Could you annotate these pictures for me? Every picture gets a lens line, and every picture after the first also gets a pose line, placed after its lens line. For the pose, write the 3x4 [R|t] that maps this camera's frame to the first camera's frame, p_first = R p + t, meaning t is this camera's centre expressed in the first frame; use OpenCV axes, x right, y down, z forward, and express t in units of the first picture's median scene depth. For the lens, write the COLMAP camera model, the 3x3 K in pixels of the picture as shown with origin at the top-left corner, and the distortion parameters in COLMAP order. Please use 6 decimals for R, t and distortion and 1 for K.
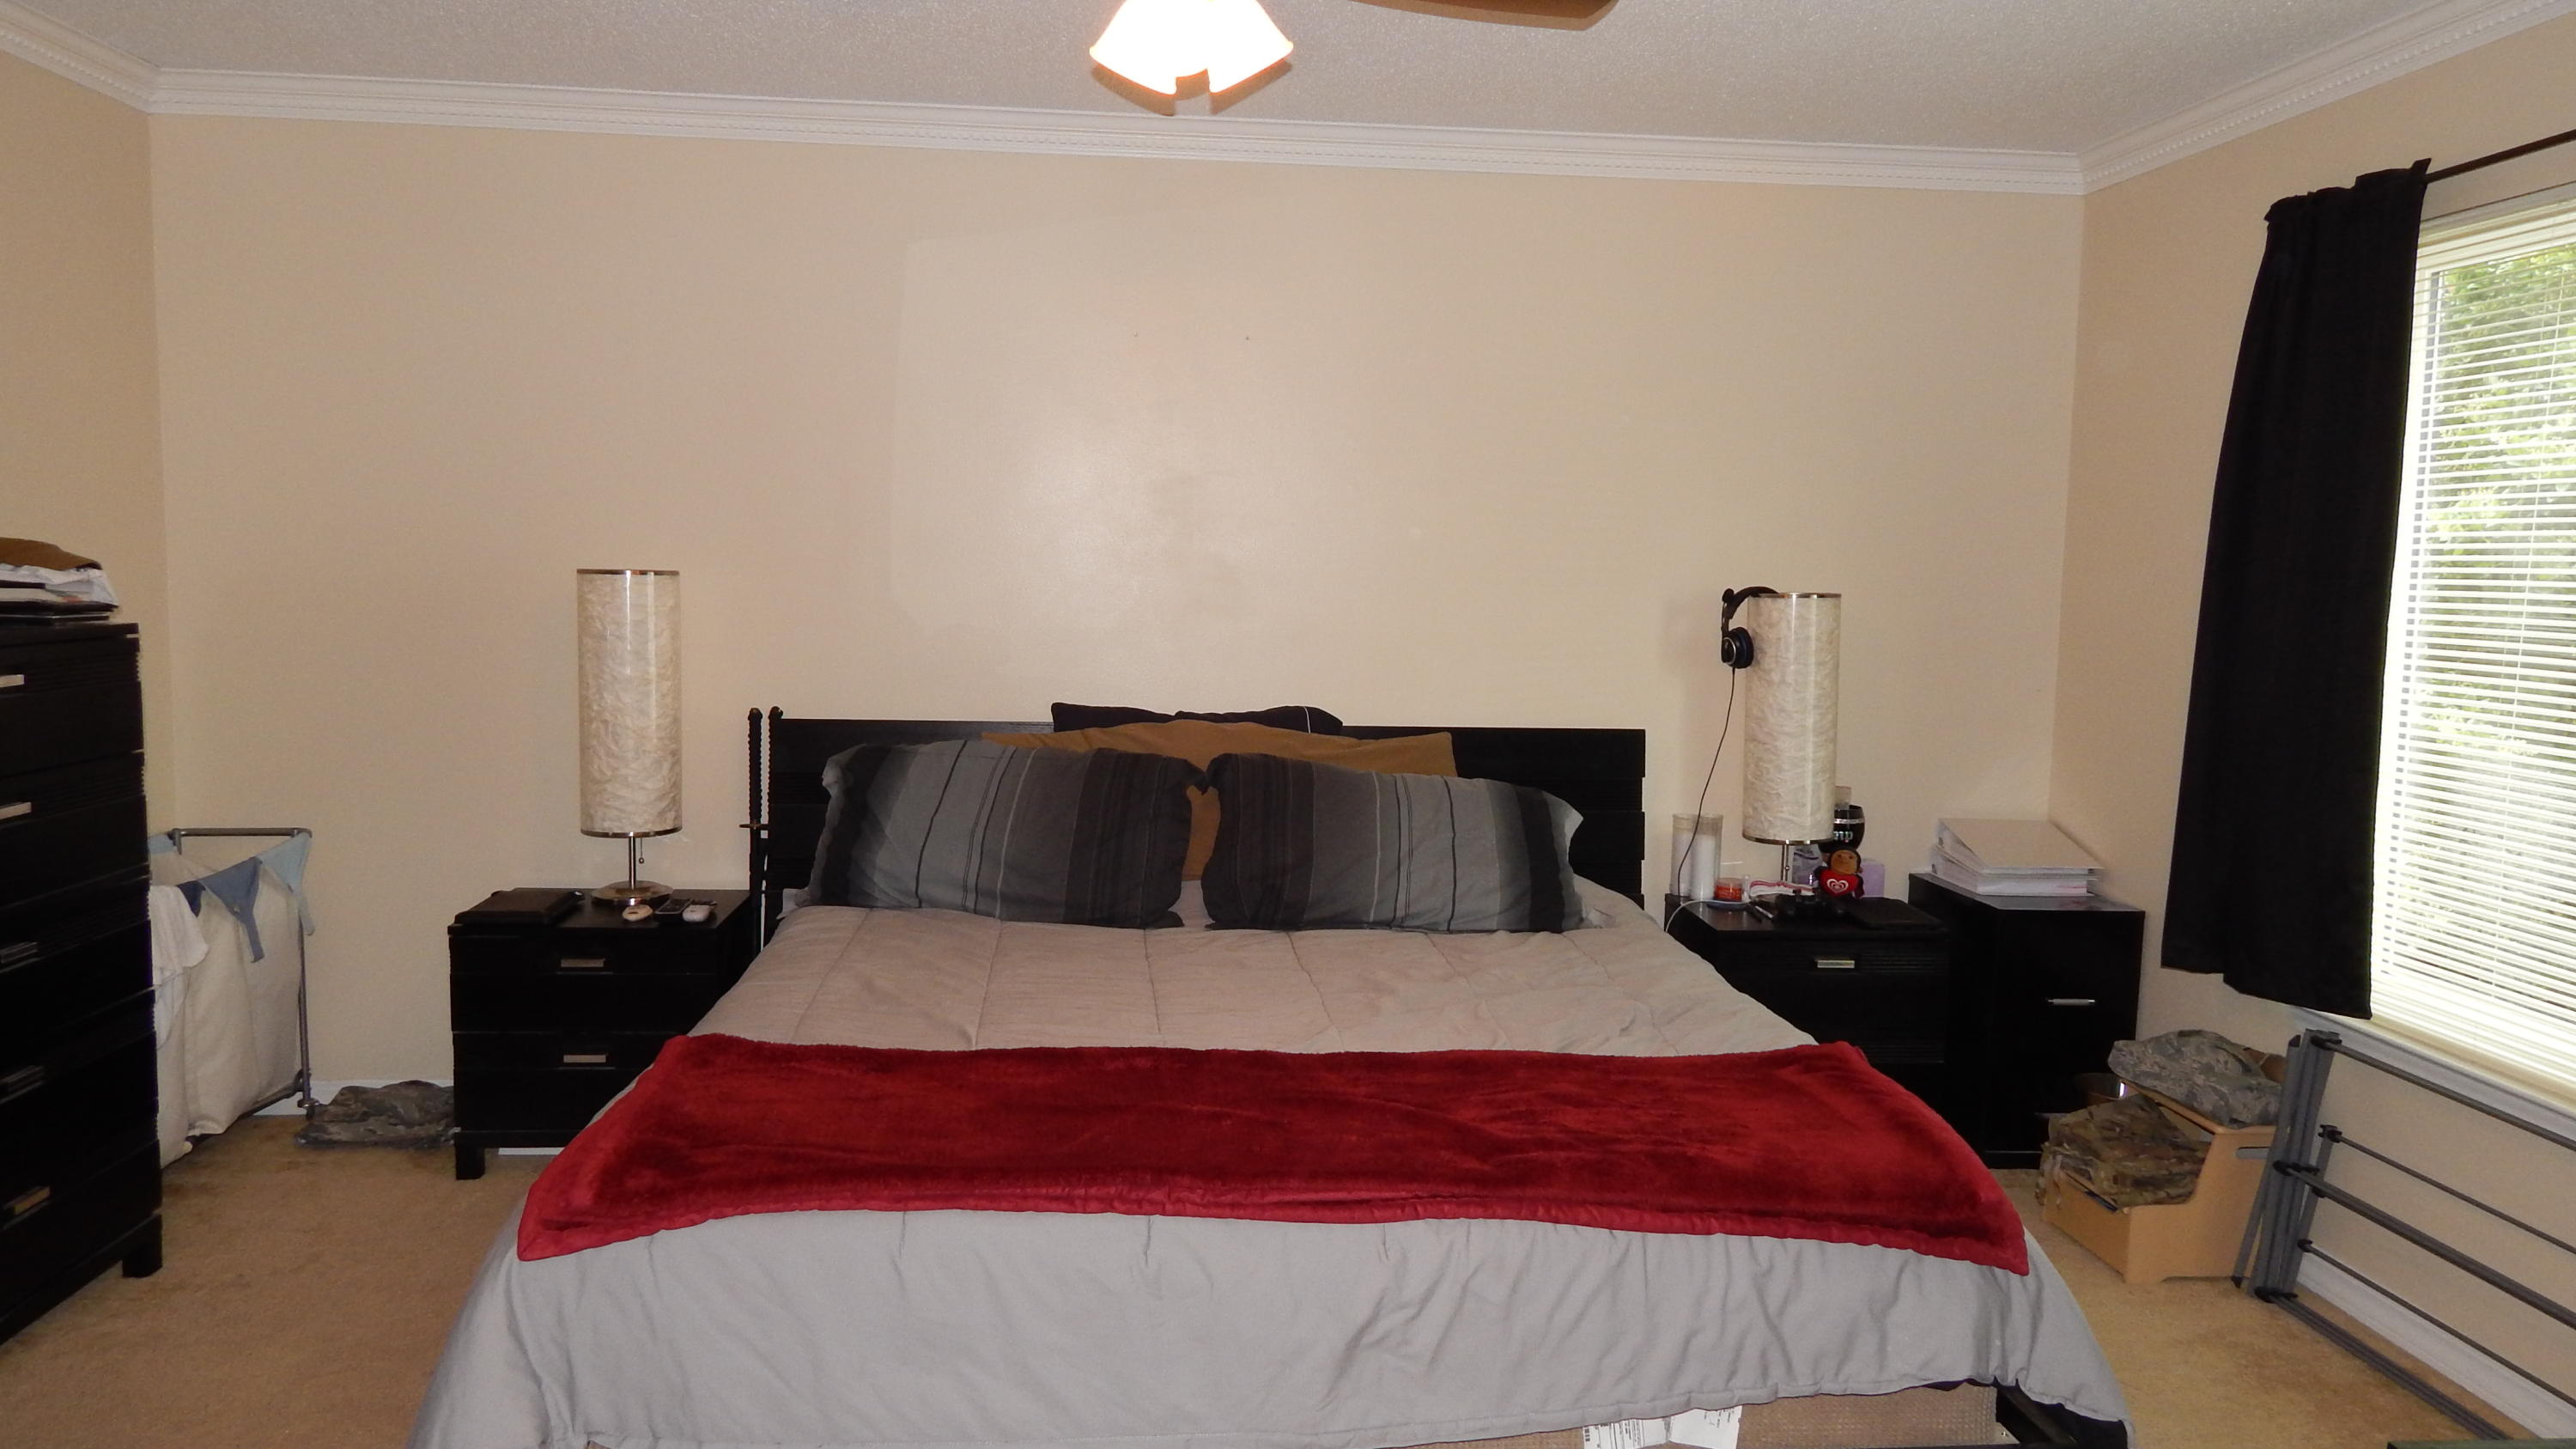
lens RADIAL K [[1699.6, 0, 1276.2], [0, 1699.6, 719.3], [0, 0, 1]] dist [0.007794, -0.008461]
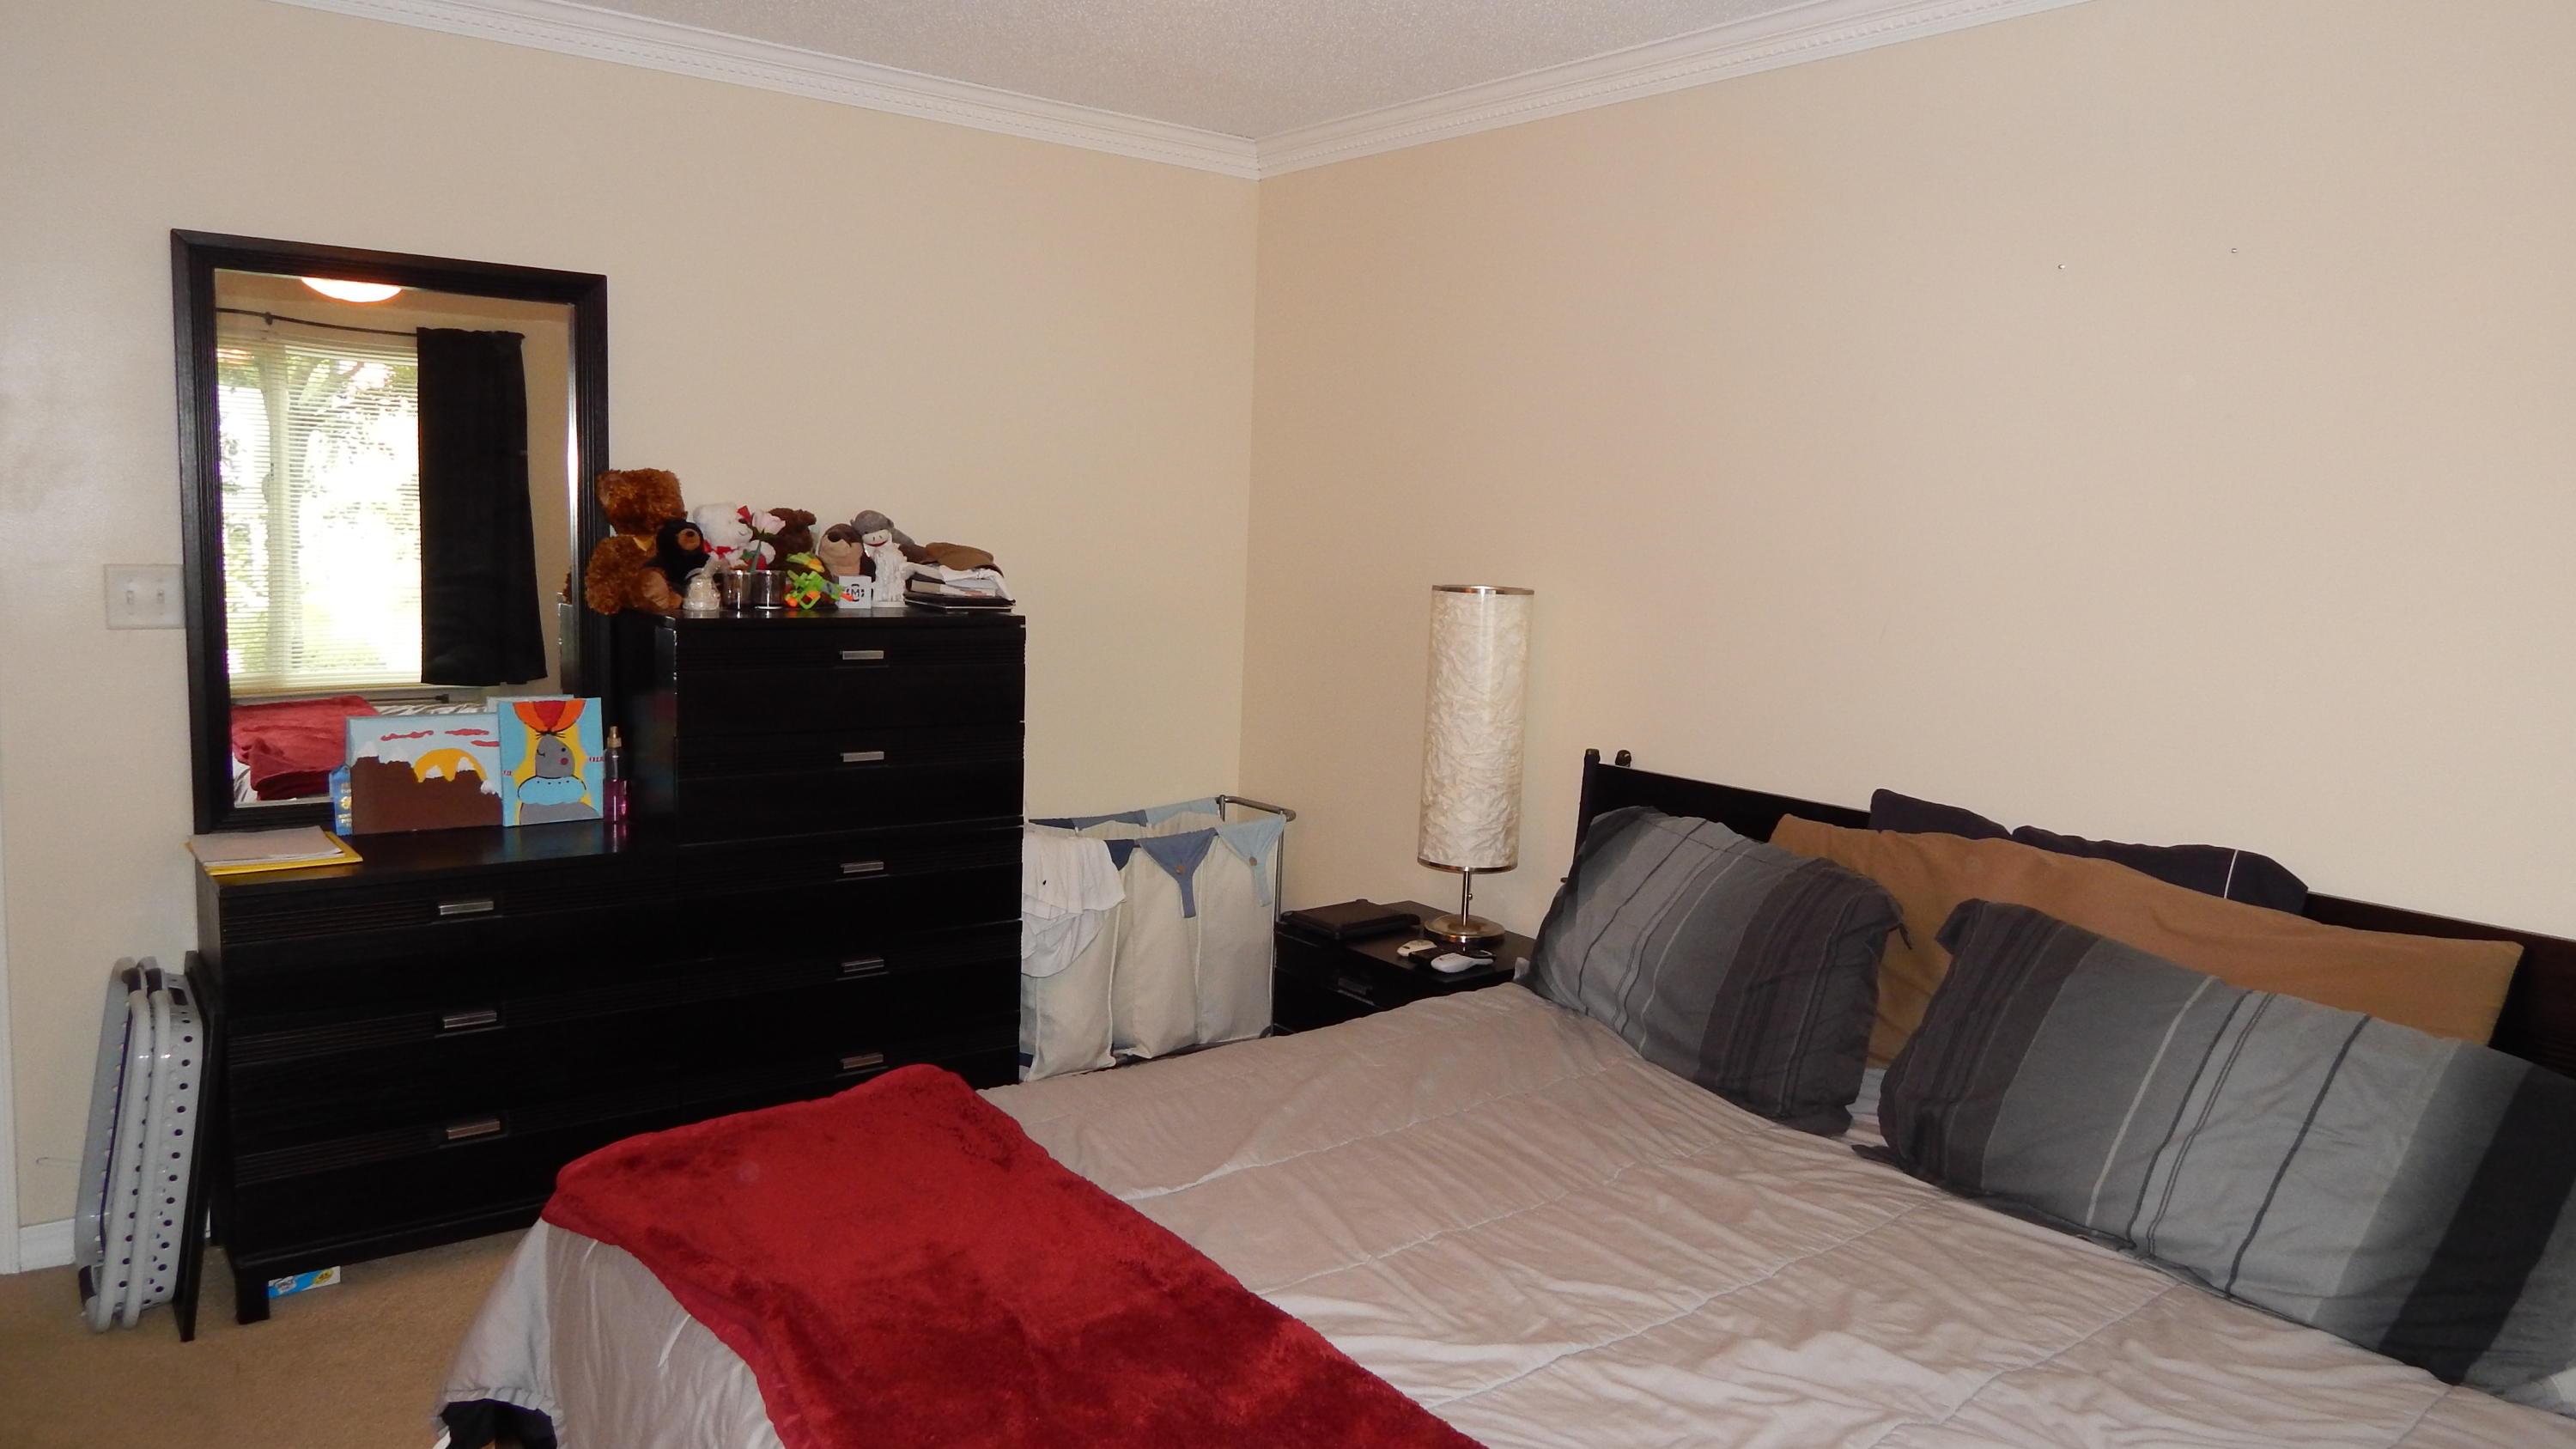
lens RADIAL K [[1699.6, 0, 1283.9], [0, 1699.6, 721.6], [0, 0, 1]] dist [0.007794, -0.008461]
pose [[0.530578, 0.098492, -0.841895, 0.382276], [-0.105713, 0.993161, 0.049567, -0.052566], [0.841019, 0.062700, 0.537361, 0.442570]]
